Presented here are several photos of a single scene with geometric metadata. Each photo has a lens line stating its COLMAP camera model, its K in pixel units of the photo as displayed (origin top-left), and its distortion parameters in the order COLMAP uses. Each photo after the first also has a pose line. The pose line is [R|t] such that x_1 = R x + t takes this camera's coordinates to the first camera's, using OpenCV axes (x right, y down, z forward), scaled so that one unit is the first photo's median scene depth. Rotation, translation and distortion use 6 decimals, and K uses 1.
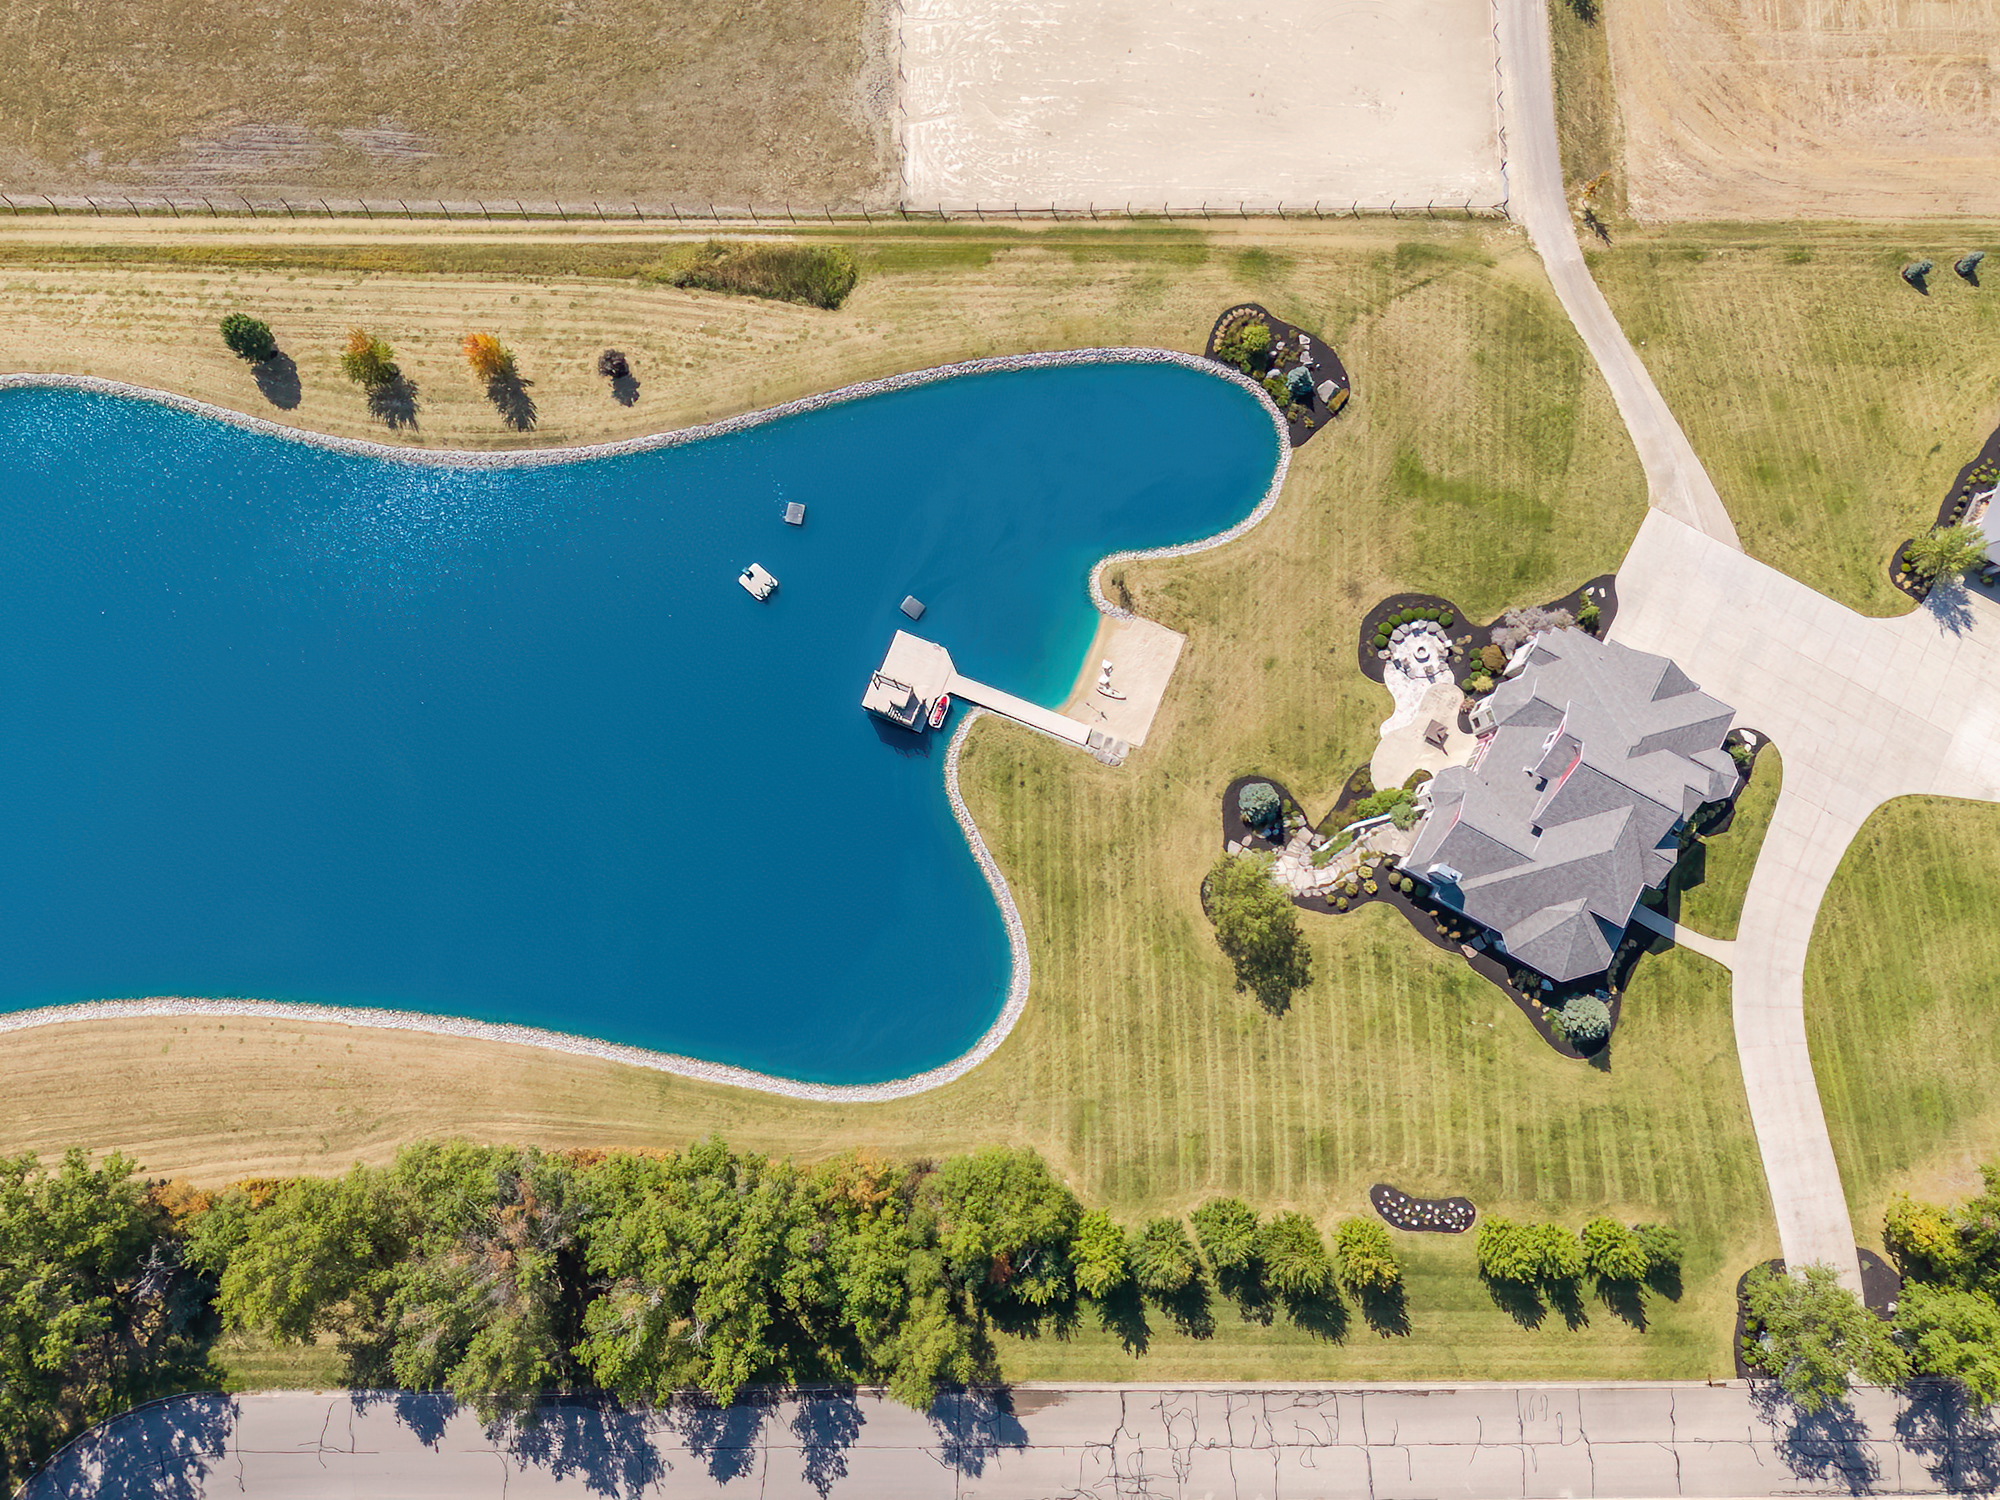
lens RADIAL K [[1360.2, 0, 1036.8], [0, 1360.2, 714.8], [0, 0, 1]] dist [0.043285, -0.029806]
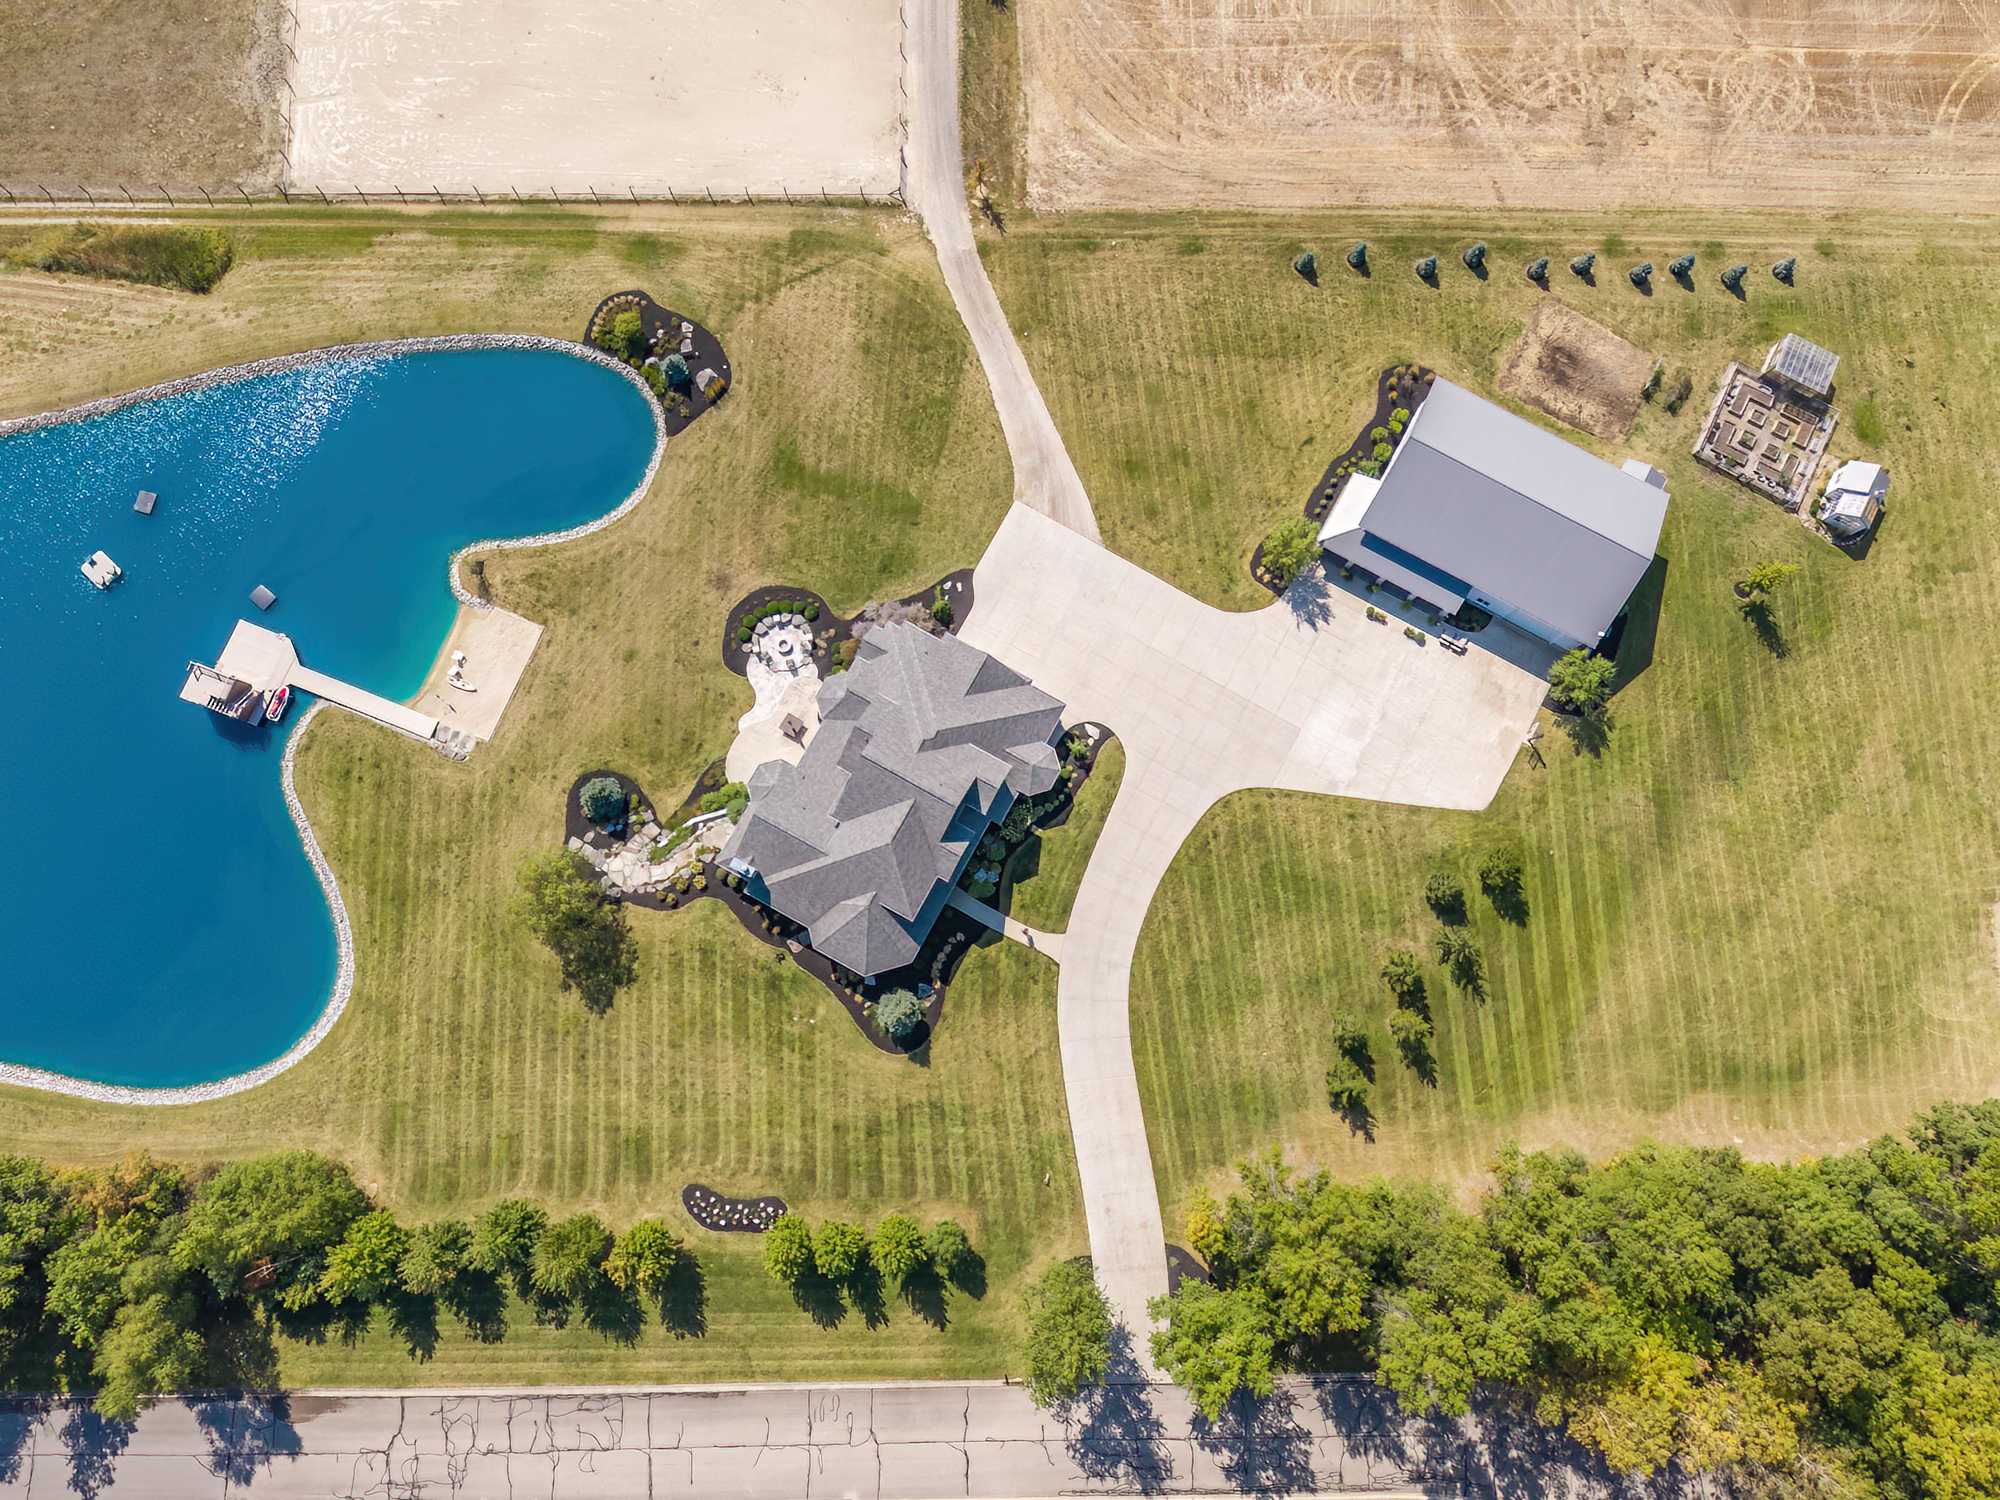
lens RADIAL K [[1360.2, 0, 1036.8], [0, 1360.2, 714.8], [0, 0, 1]] dist [0.043285, -0.029806]
pose [[0.999999, -0.000641, 0.001371, 0.473813], [0.000636, 0.999993, 0.003711, 0.001125], [-0.001373, -0.003710, 0.999992, 0.013608]]
